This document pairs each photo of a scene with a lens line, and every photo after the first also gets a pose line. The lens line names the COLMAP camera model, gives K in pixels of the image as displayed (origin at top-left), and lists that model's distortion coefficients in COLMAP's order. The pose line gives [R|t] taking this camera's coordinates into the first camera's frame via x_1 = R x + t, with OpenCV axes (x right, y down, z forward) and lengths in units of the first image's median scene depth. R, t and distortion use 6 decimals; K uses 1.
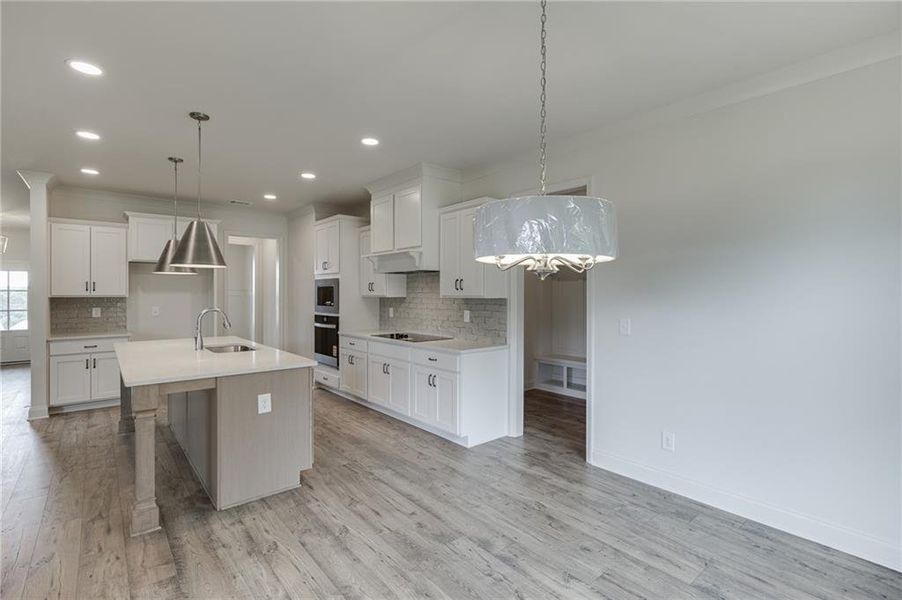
lens RADIAL K [[407.6, 0, 450.1], [0, 407.6, 294.3], [0, 0, 1]] dist [-0.005562, 0.000992]
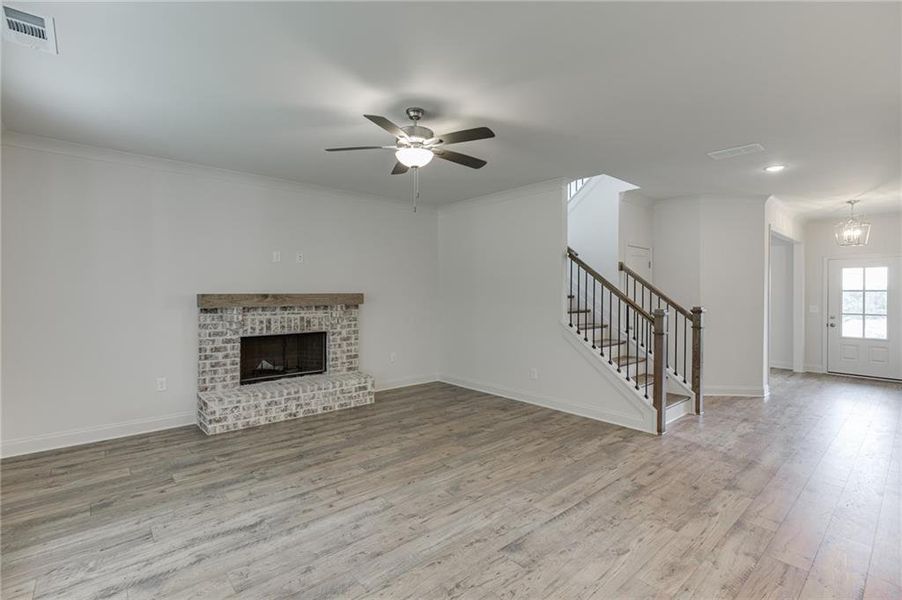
lens RADIAL K [[420.3, 0, 449.8], [0, 420.3, 293.2], [0, 0, 1]] dist [-0.002356, 0.001253]
pose [[0.008145, 0.004232, -0.999958, -0.363109], [-0.005148, 0.999978, 0.004191, -0.002512], [0.999954, 0.005114, 0.008166, 0.223230]]
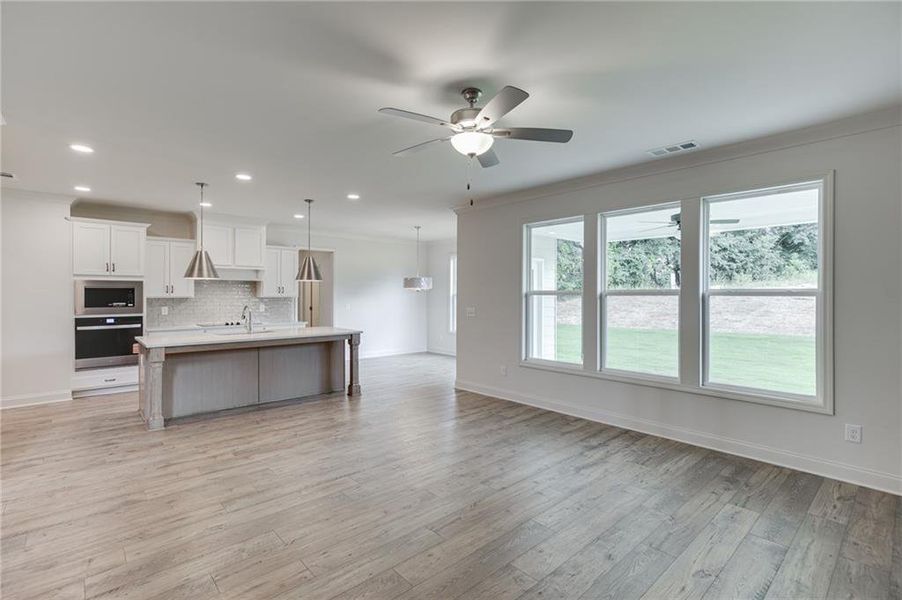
lens RADIAL K [[420.3, 0, 449.8], [0, 420.3, 293.2], [0, 0, 1]] dist [-0.002356, 0.001253]
pose [[-0.023721, 0.002391, 0.999716, -1.466806], [0.000152, 0.999997, -0.002388, -0.003672], [-0.999719, 0.000096, -0.023721, 0.218027]]
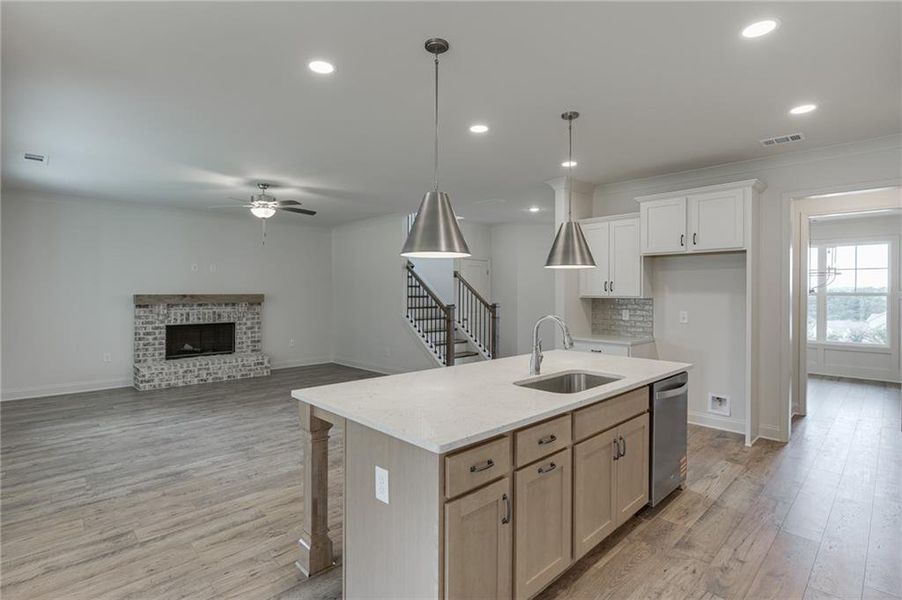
lens RADIAL K [[443.5, 0, 448.8], [0, 443.5, 292.8], [0, 0, 1]] dist [-0.003467, -0.000144]
pose [[0.053376, 0.000831, -0.998574, 0.096740], [-0.004453, 0.999990, 0.000594, -0.004625], [0.998565, 0.004415, 0.053379, 0.552202]]
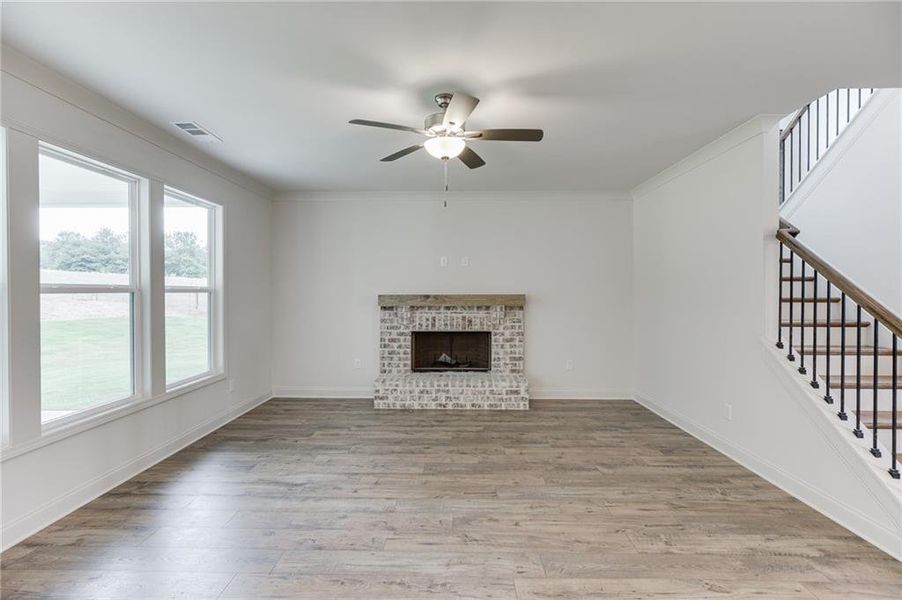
lens RADIAL K [[407.6, 0, 450.1], [0, 407.6, 294.3], [0, 0, 1]] dist [-0.005562, 0.000992]
pose [[-0.668386, 0.004687, -0.743800, -0.562636], [-0.001137, 0.999973, 0.007323, -0.003519], [0.743814, 0.005740, -0.668362, 0.534441]]
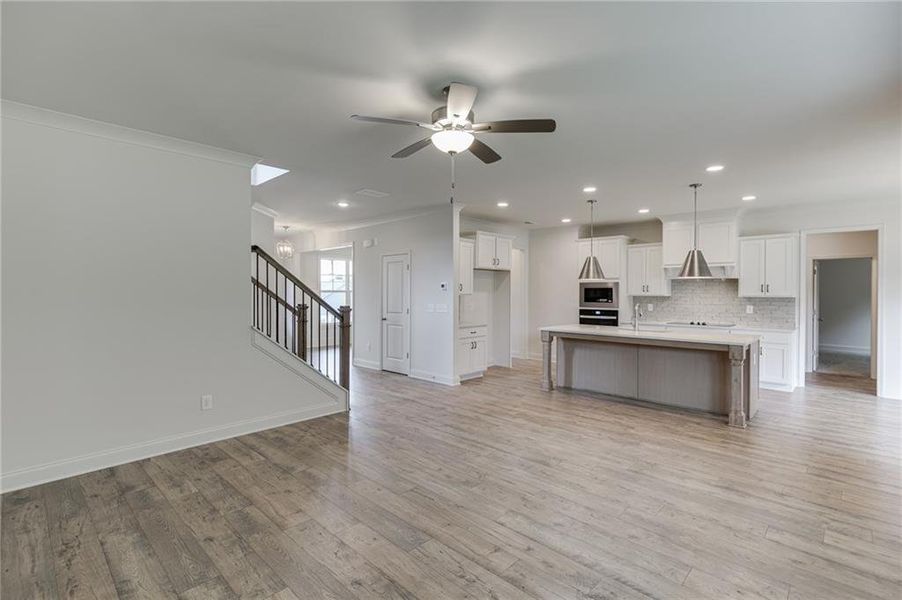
lens RADIAL K [[420.3, 0, 449.8], [0, 420.3, 293.2], [0, 0, 1]] dist [-0.002356, 0.001253]
pose [[0.995144, 0.003457, 0.098371, -1.002622], [-0.003592, 0.999993, 0.001204, -0.002065], [-0.098366, -0.001551, 0.995149, -0.338052]]
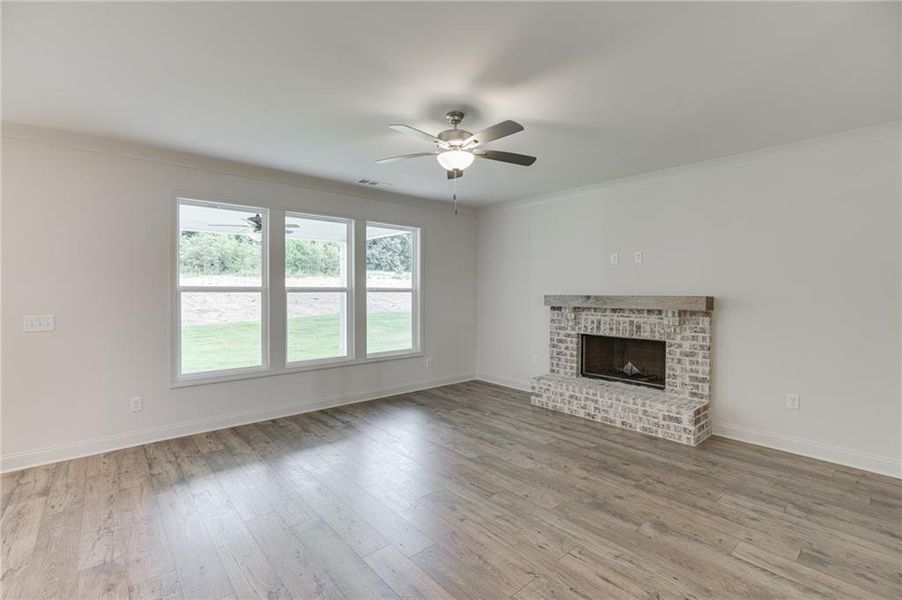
lens RADIAL K [[407.6, 0, 450.1], [0, 407.6, 294.3], [0, 0, 1]] dist [-0.005562, 0.000992]
pose [[-0.999984, -0.002800, -0.004836, -0.937987], [-0.002841, 0.999959, 0.008638, -0.004729], [0.004812, 0.008652, -0.999951, 0.752717]]
